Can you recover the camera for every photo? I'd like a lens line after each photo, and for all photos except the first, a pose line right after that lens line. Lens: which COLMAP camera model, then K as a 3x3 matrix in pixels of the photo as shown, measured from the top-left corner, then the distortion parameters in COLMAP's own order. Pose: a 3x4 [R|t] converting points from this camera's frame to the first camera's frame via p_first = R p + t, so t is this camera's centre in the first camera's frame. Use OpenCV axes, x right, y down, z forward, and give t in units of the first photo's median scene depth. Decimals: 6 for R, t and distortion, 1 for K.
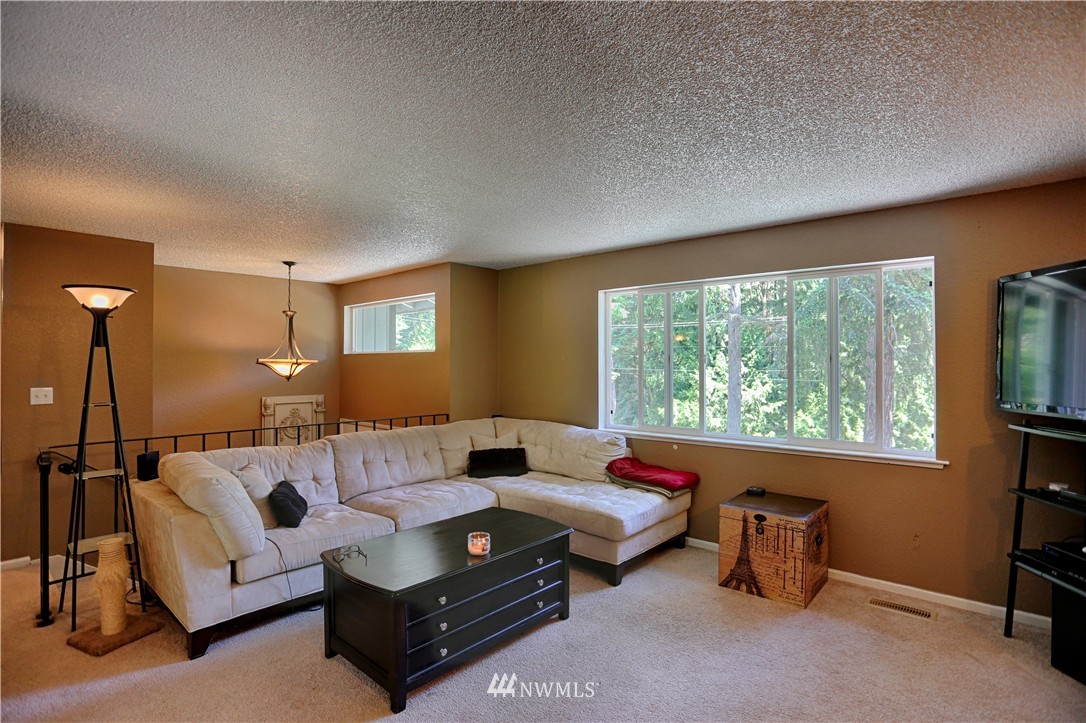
lens RADIAL K [[560.6, 0, 554.1], [0, 560.6, 360.3], [0, 0, 1]] dist [-0.085685, 0.041114]
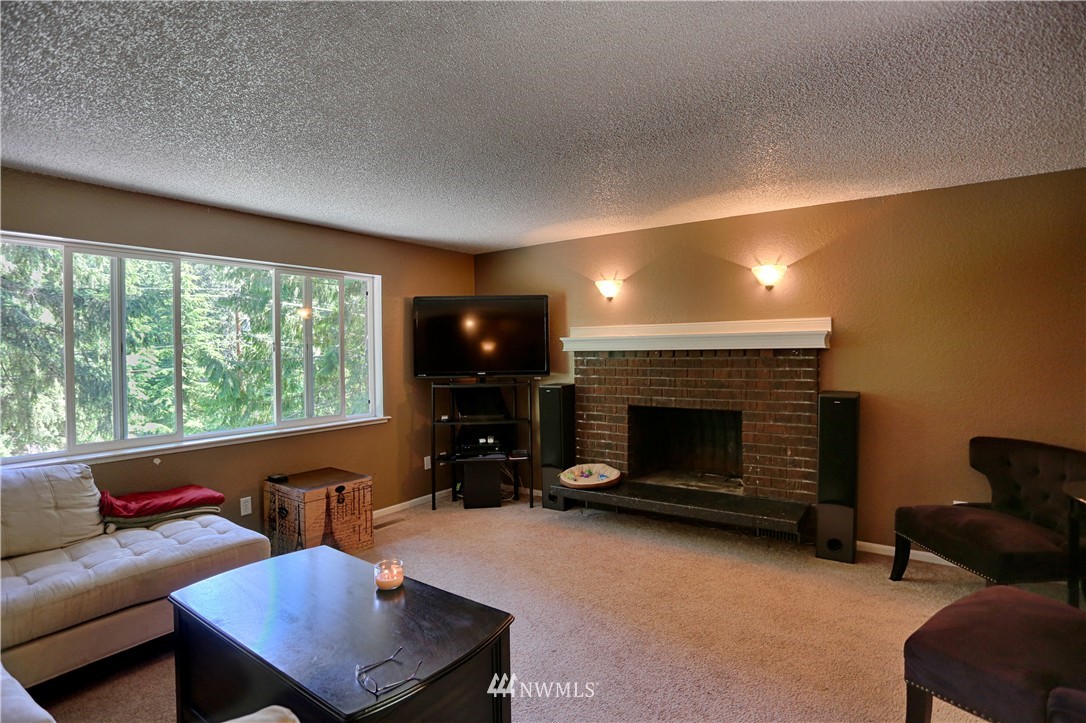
lens RADIAL K [[560.6, 0, 554.1], [0, 560.6, 360.3], [0, 0, 1]] dist [-0.085685, 0.041114]
pose [[-0.152935, -0.019765, 0.988039, -0.579003], [0.007072, 0.999752, 0.021094, 0.002977], [-0.988211, 0.010214, -0.152757, 0.539038]]
